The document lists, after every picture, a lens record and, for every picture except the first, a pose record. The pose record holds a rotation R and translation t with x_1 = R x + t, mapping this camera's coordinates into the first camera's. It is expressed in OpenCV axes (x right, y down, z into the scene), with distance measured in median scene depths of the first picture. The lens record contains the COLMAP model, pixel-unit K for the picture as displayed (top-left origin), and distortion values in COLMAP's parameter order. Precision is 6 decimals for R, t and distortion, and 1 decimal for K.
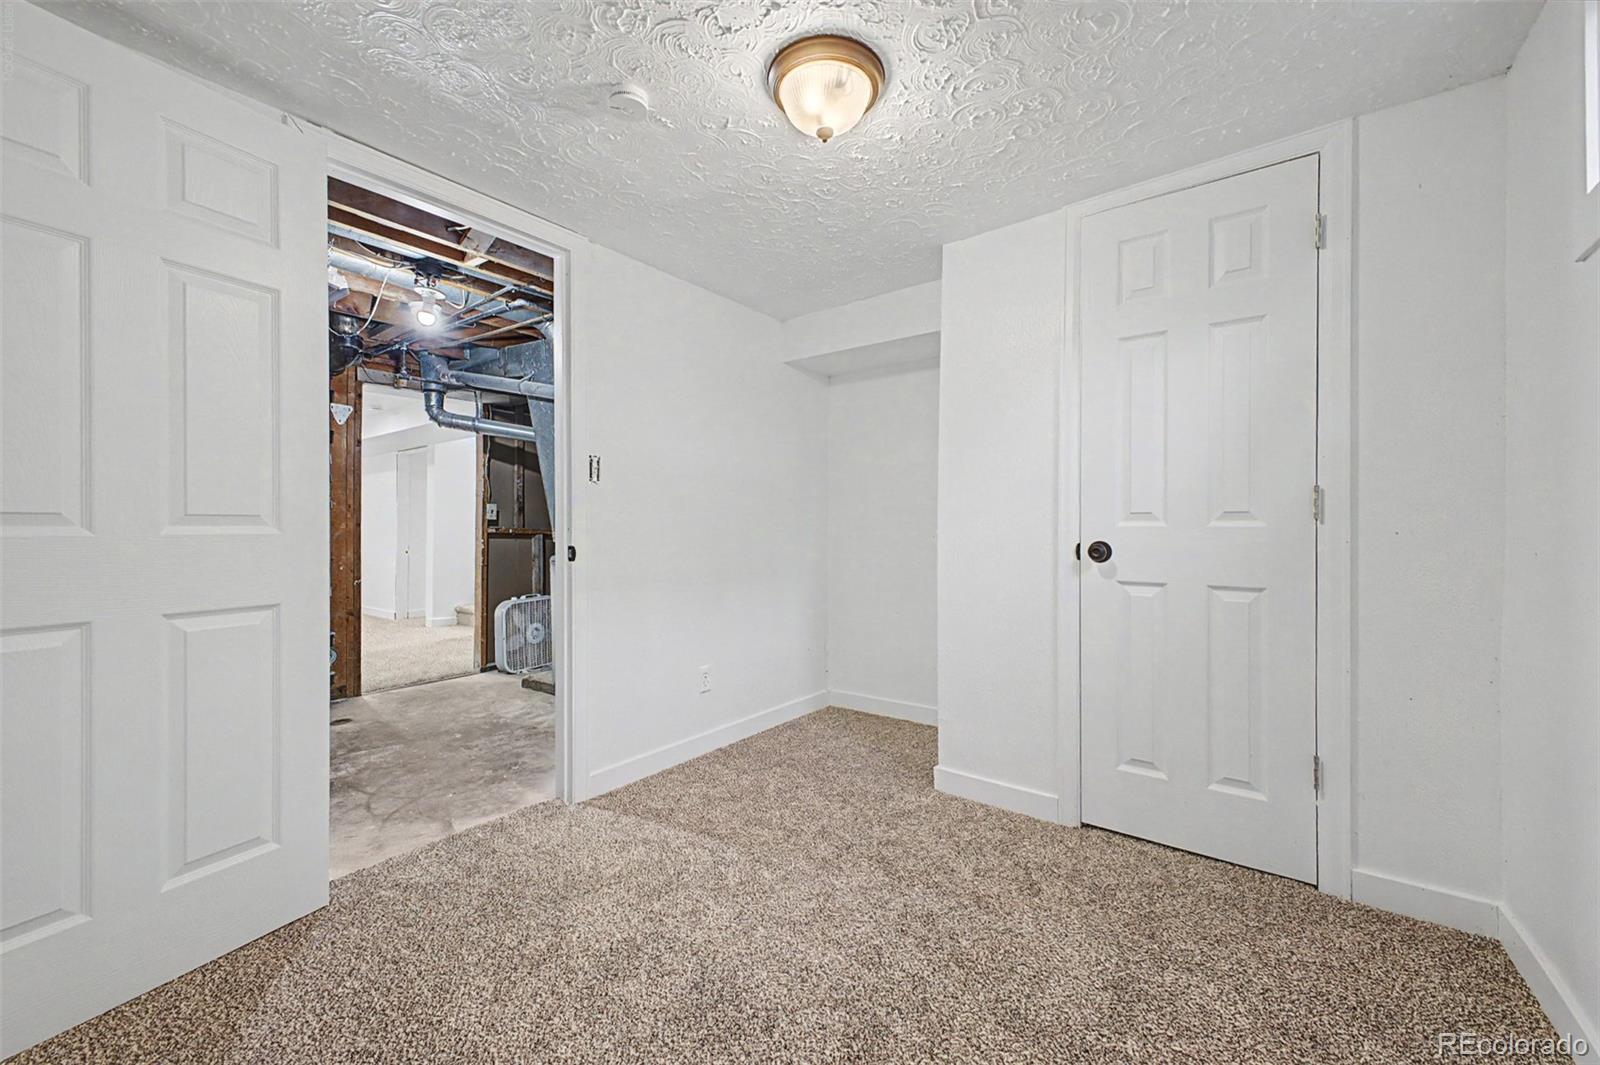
lens RADIAL K [[642.3, 0, 803.3], [0, 642.3, 530.1], [0, 0, 1]] dist [0.013753, -0.000763]
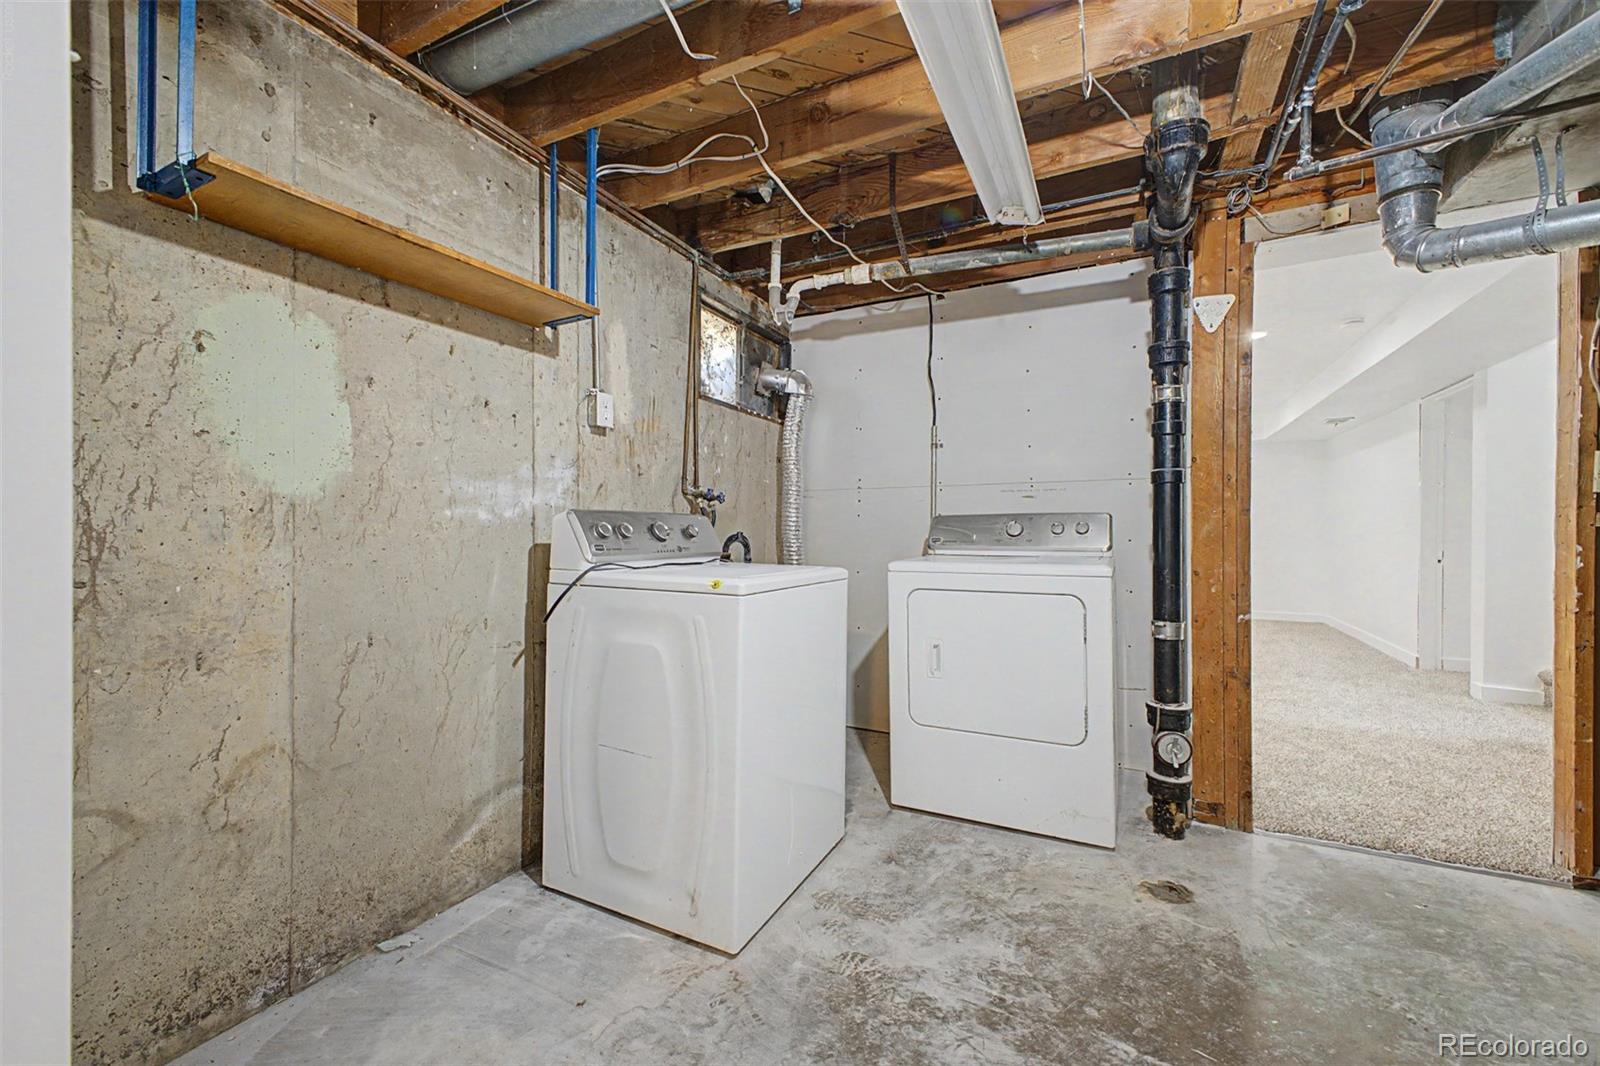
lens RADIAL K [[642.3, 0, 803.6], [0, 642.3, 526.8], [0, 0, 1]] dist [0.013753, -0.000763]
pose [[0.192568, -0.001108, -0.981283, -0.228596], [-0.001469, 0.999998, -0.001417, 0.005736], [0.981282, 0.001714, 0.192566, 0.528118]]
